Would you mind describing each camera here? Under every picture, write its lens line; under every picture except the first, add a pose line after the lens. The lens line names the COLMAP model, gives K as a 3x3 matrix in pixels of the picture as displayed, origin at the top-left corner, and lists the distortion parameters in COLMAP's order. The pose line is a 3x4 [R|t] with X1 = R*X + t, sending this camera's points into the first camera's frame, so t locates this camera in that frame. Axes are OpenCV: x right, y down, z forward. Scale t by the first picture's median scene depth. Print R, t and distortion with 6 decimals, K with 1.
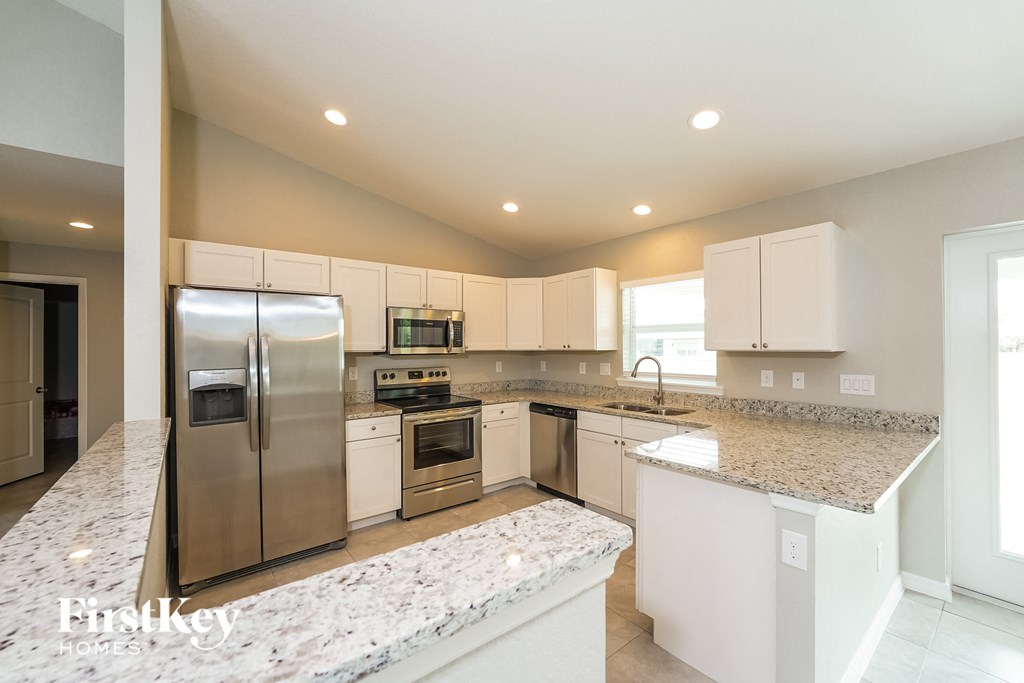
lens RADIAL K [[415.3, 0, 515.0], [0, 415.3, 344.7], [0, 0, 1]] dist [-0.003185, 0.000164]
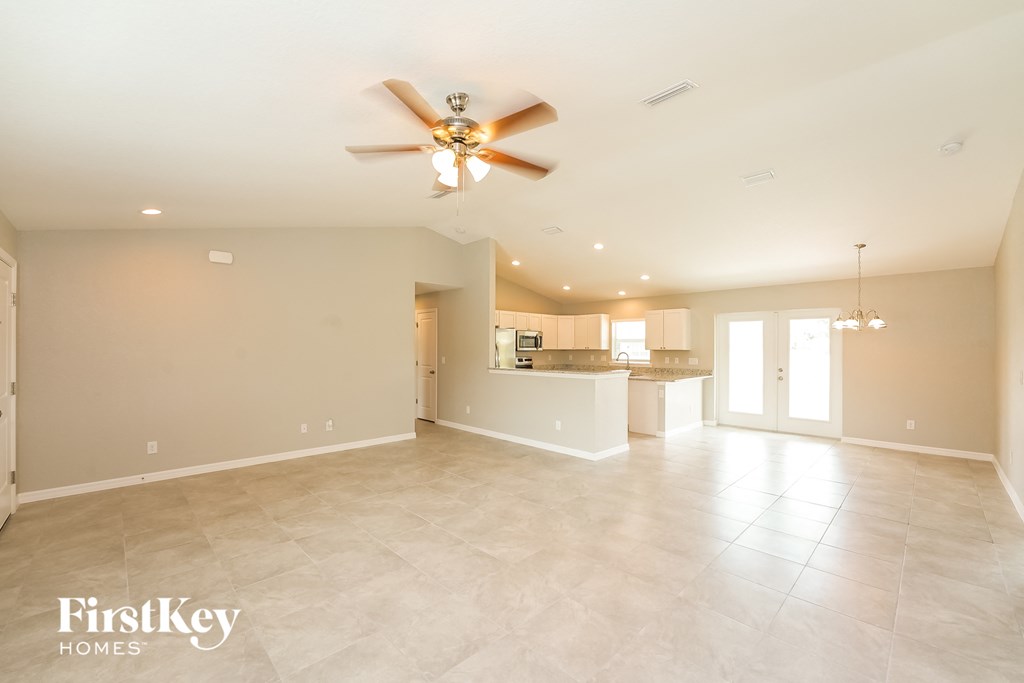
lens RADIAL K [[415.3, 0, 515.0], [0, 415.3, 344.7], [0, 0, 1]] dist [-0.003185, 0.000164]
pose [[0.995170, 0.007729, 0.097862, -0.723916], [-0.007678, 0.999970, -0.000900, -0.011297], [-0.097866, 0.000144, 0.995200, -1.786967]]
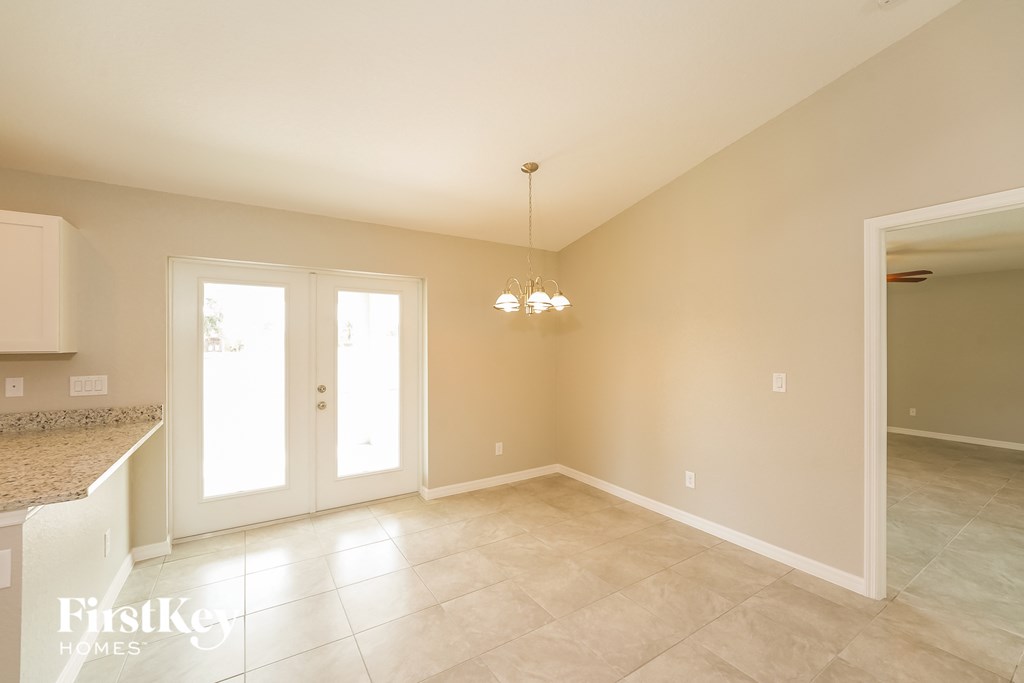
lens RADIAL K [[415.3, 0, 515.0], [0, 415.3, 344.7], [0, 0, 1]] dist [-0.003185, 0.000164]
pose [[0.109388, 0.007390, 0.993972, -0.059522], [-0.004071, 0.999967, -0.006986, -0.000278], [-0.993991, -0.003283, 0.109415, -0.131570]]
